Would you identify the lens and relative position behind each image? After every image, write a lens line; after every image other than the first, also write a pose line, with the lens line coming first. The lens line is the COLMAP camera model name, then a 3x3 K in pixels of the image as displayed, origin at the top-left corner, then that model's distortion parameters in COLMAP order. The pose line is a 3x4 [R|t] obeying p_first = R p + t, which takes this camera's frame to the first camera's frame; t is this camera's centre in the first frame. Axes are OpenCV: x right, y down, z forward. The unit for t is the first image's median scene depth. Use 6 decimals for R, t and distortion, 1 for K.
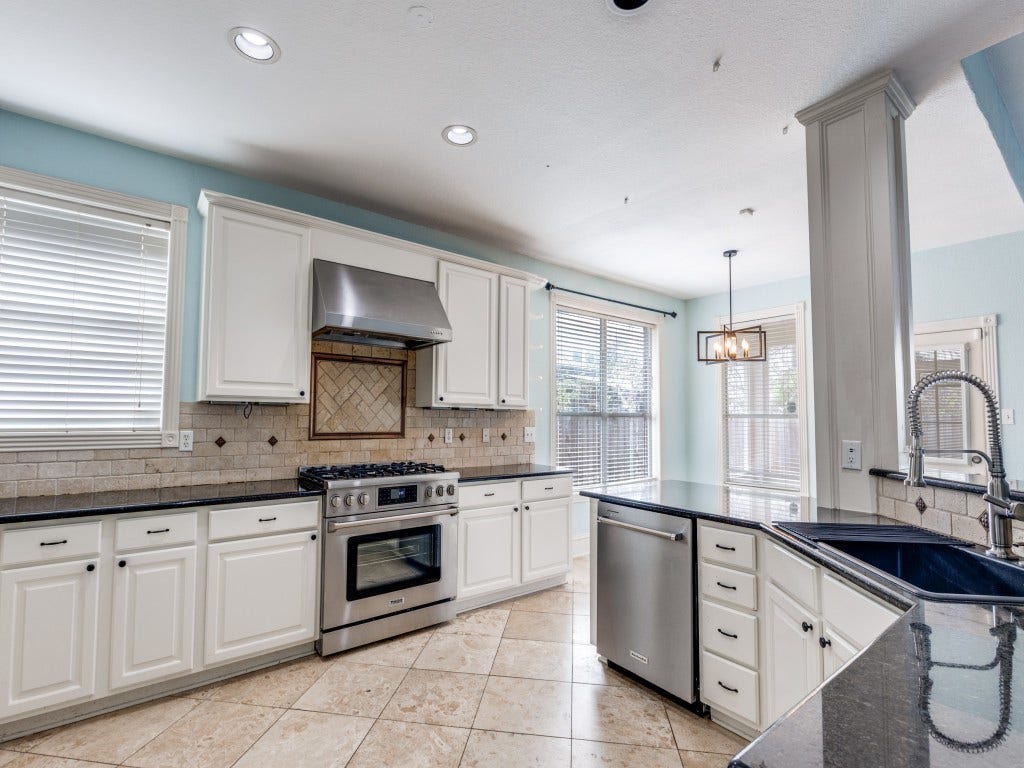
lens RADIAL K [[474.1, 0, 515.0], [0, 474.1, 390.6], [0, 0, 1]] dist [-0.003675, 0.000889]
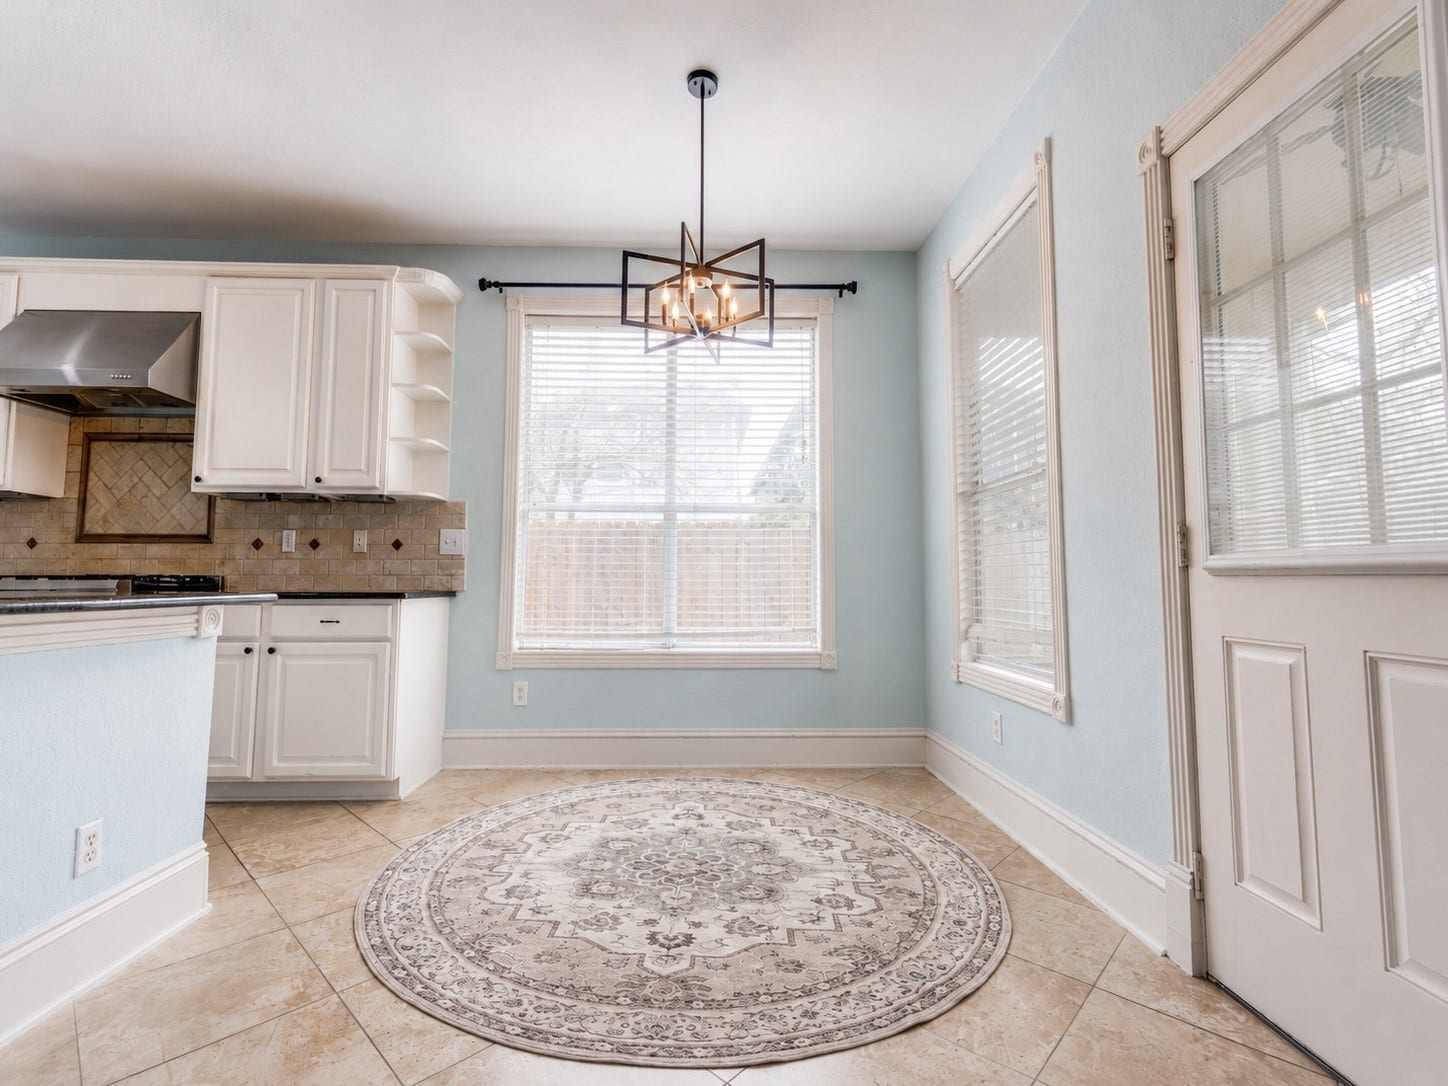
lens RADIAL K [[670.4, 0, 725.2], [0, 670.4, 535.9], [0, 0, 1]] dist [-0.003675, 0.000889]
pose [[0.811676, -0.048190, -0.582116, 0.992688], [0.043410, 0.998812, -0.022156, 0.149325], [0.582492, -0.007287, 0.812804, 0.656104]]
